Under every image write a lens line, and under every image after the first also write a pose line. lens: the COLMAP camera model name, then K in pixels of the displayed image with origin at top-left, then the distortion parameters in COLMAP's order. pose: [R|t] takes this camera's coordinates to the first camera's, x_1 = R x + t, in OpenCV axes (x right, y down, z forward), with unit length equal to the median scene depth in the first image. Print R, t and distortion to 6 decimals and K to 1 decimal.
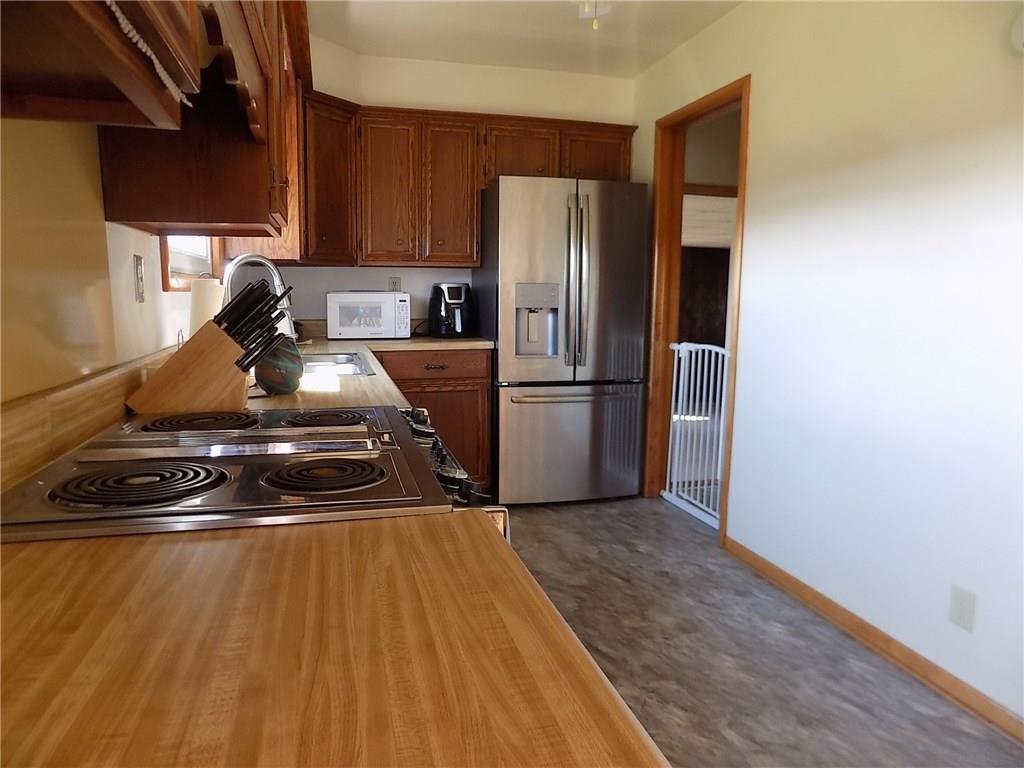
lens RADIAL K [[692.0, 0, 512.3], [0, 692.0, 379.1], [0, 0, 1]] dist [-0.045645, 0.037143]
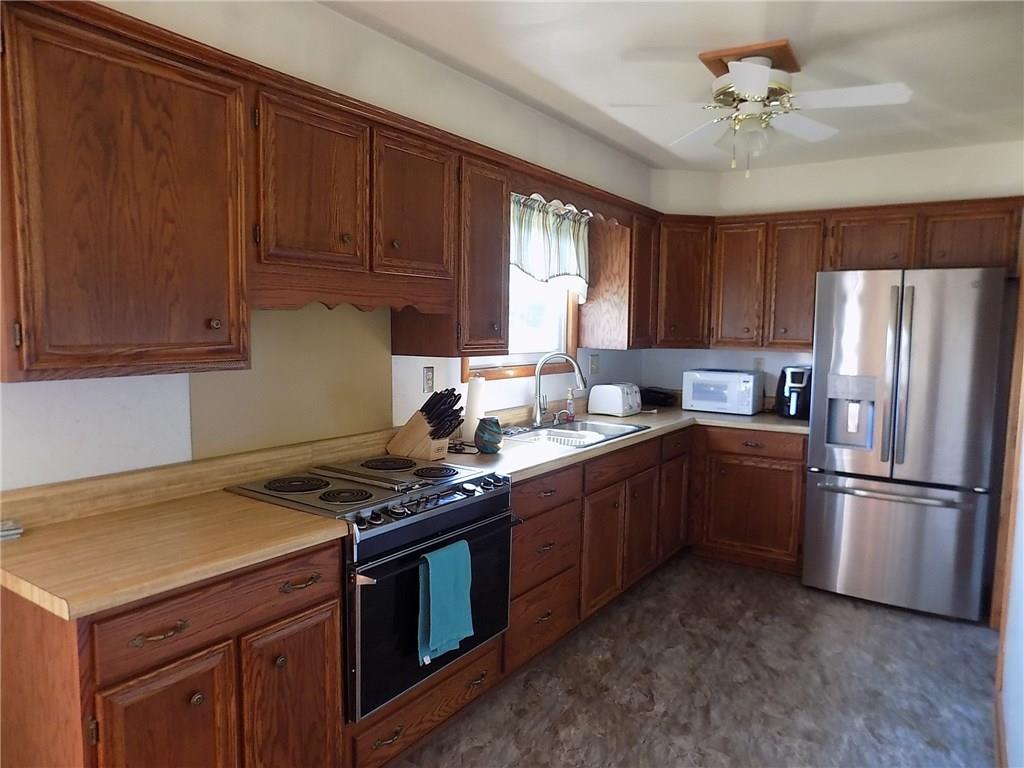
lens RADIAL K [[692.0, 0, 506.4], [0, 692.0, 383.9], [0, 0, 1]] dist [-0.045645, 0.037143]
pose [[0.652801, 0.069745, -0.754312, 0.446790], [-0.105831, 0.994384, 0.000354, -0.070880], [0.750101, 0.079599, 0.656516, -0.029197]]
